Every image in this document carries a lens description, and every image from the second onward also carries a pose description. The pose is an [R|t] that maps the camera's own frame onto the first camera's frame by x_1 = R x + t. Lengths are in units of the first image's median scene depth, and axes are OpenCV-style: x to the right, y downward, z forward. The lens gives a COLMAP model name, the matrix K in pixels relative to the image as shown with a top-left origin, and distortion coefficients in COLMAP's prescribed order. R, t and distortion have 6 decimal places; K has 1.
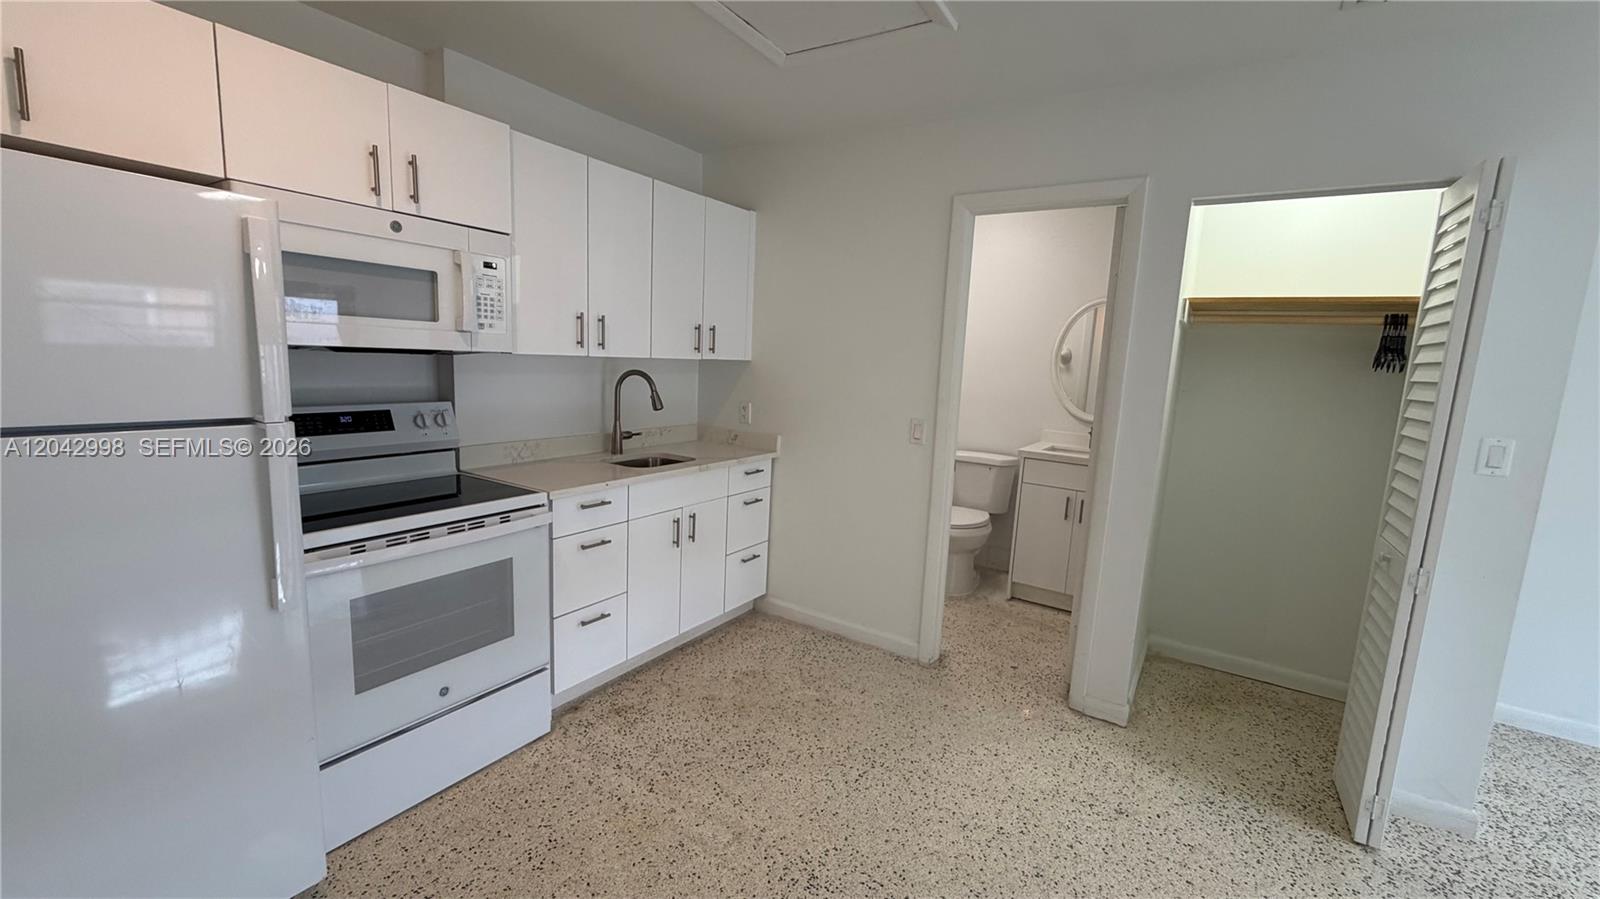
lens RADIAL K [[641.2, 0, 796.6], [0, 641.2, 451.1], [0, 0, 1]] dist [0.000277, 0.000012]
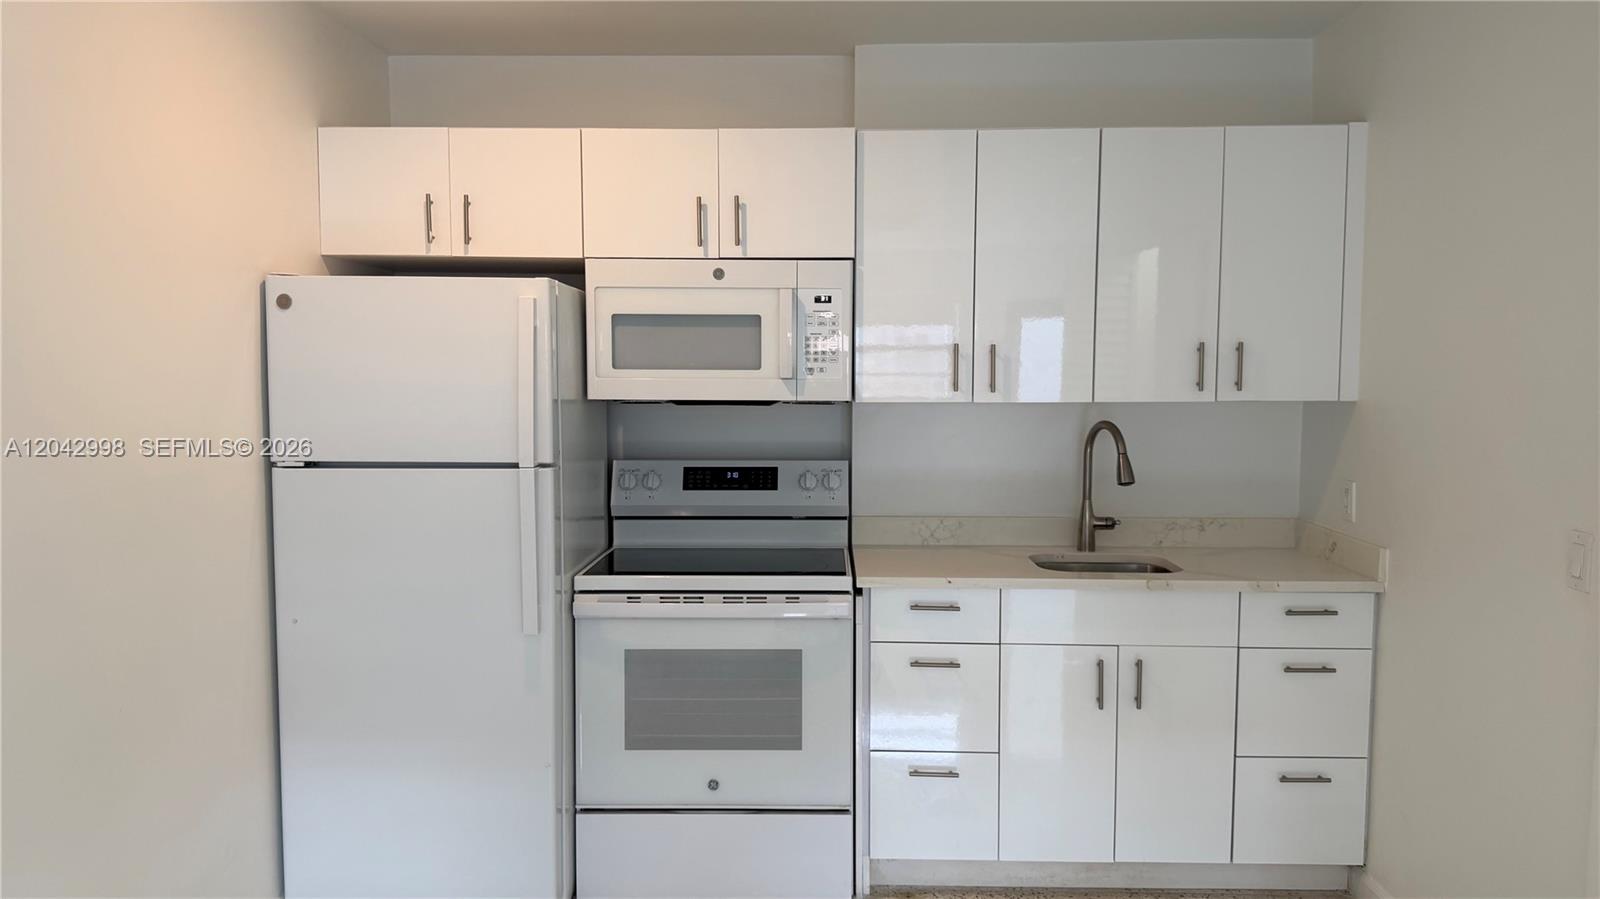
lens RADIAL K [[1135.9, 0, 805.1], [0, 1135.9, 460.4], [0, 0, 1]] dist [0.089444, -0.044092]
pose [[0.526375, 0.023557, -0.849926, 0.642344], [-0.102951, 0.994027, -0.036209, -0.017779], [0.843997, 0.106560, 0.525656, 0.175955]]
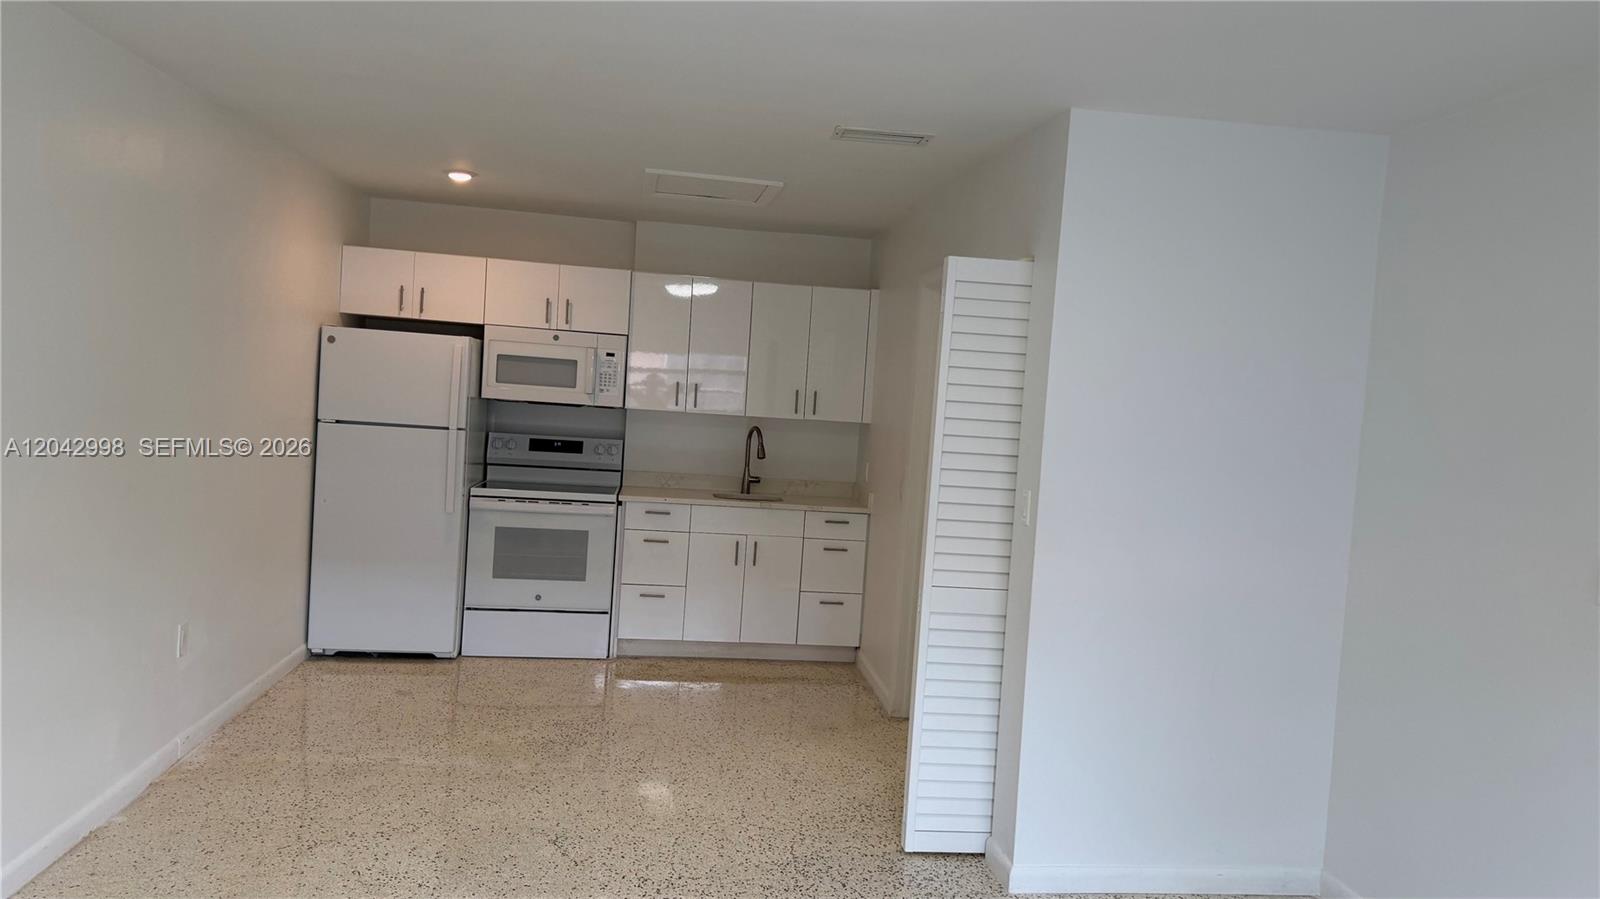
lens RADIAL K [[1135.9, 0, 815.4], [0, 1135.9, 457.8], [0, 0, 1]] dist [0.089444, -0.044092]
pose [[0.651793, 0.041997, -0.757233, 1.718997], [-0.148568, 0.986190, -0.073185, 0.089752], [0.743702, 0.160202, 0.649032, -0.386027]]
